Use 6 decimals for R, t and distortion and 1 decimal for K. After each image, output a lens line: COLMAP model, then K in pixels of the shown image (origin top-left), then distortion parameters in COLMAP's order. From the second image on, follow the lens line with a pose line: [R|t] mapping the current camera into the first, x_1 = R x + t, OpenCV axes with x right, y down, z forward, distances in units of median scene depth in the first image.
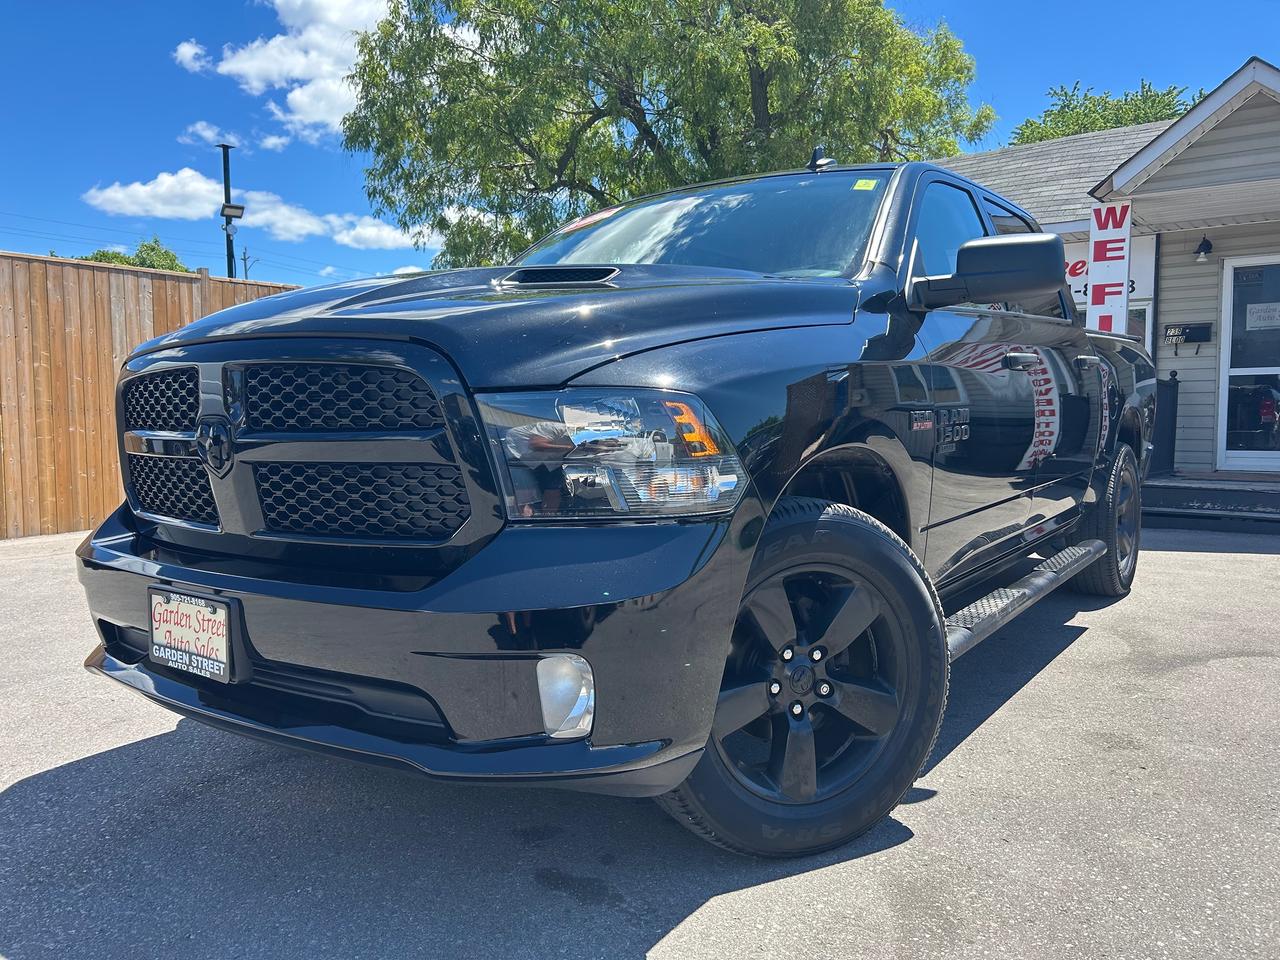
lens RADIAL K [[980.0, 0, 638.5], [0, 980.0, 478.5], [0, 0, 1]] dist [0.026426, -0.006882]
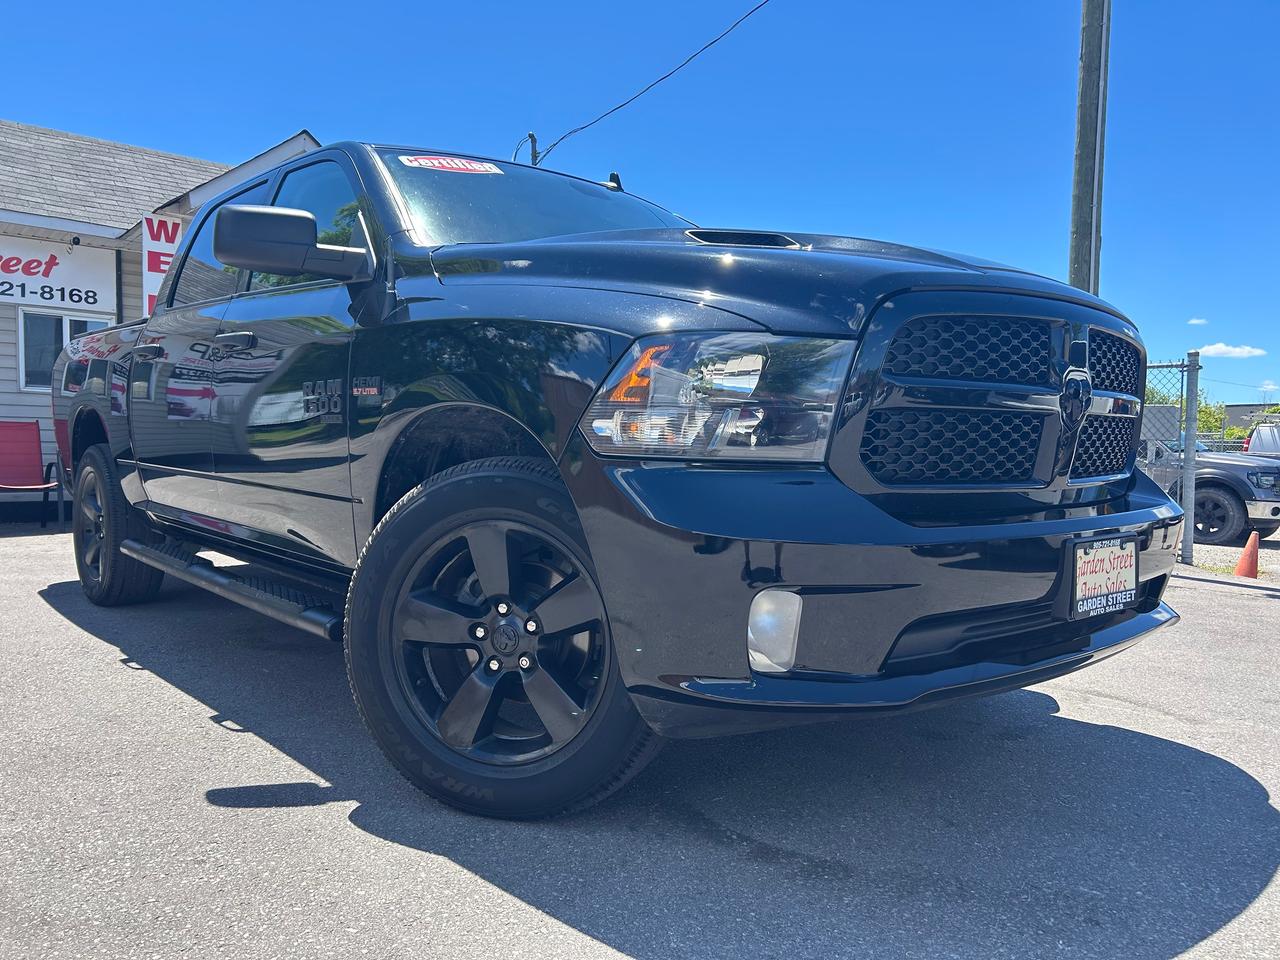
lens RADIAL K [[980.0, 0, 640.2], [0, 980.0, 478.3], [0, 0, 1]] dist [0.026426, -0.006882]
pose [[0.217041, -0.025388, 0.975832, -1.537331], [0.057789, 0.998243, 0.013118, 0.010385], [-0.974451, 0.053545, 0.218126, 1.210161]]
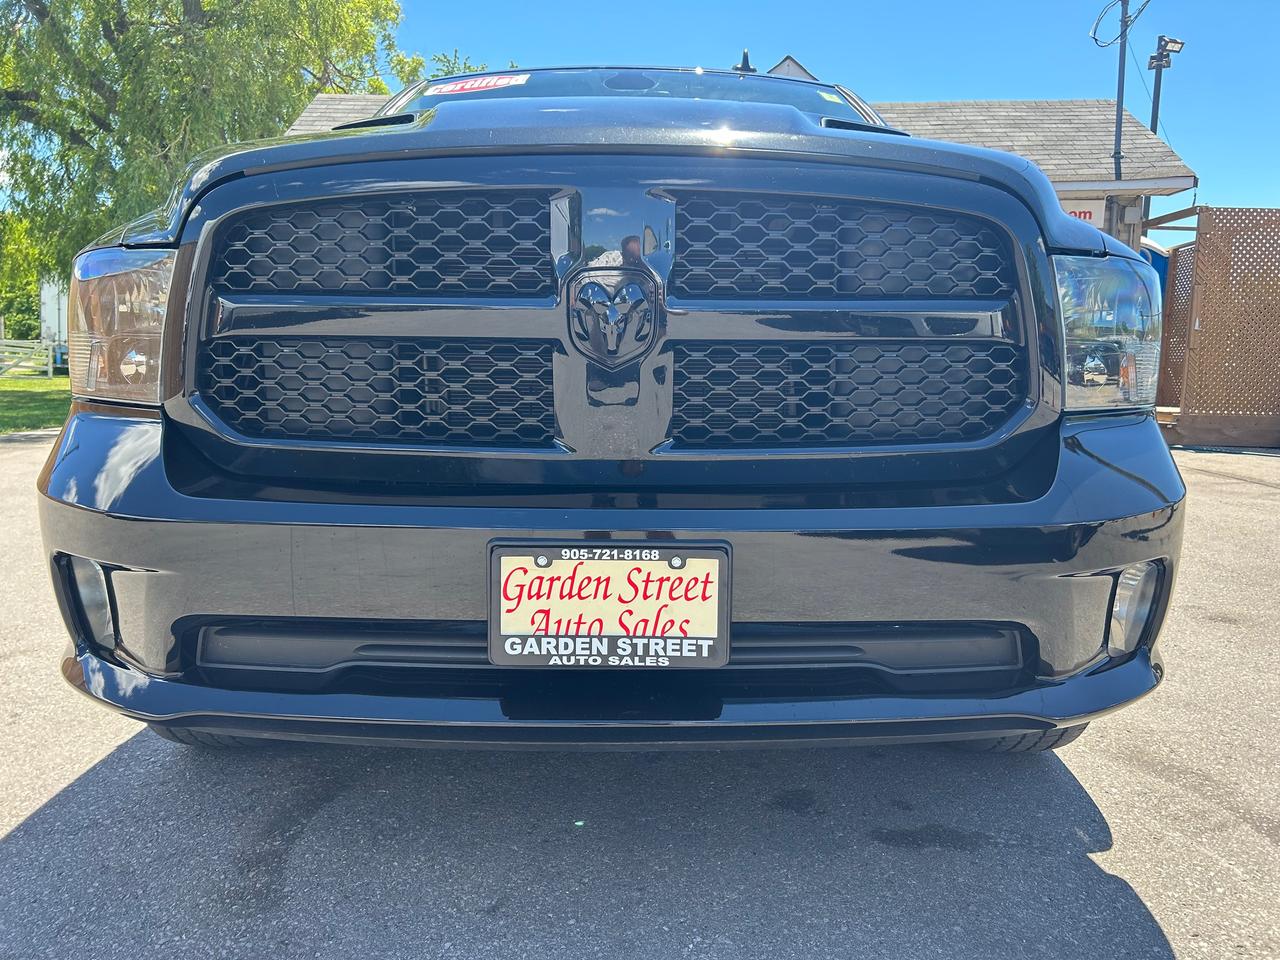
lens RADIAL K [[980.0, 0, 632.0], [0, 980.0, 479.5], [0, 0, 1]] dist [0.026426, -0.006882]
pose [[0.802428, -0.051070, 0.594560, -0.796761], [0.022978, 0.998237, 0.054733, 0.037896], [-0.596306, -0.030258, 0.802186, 0.463052]]
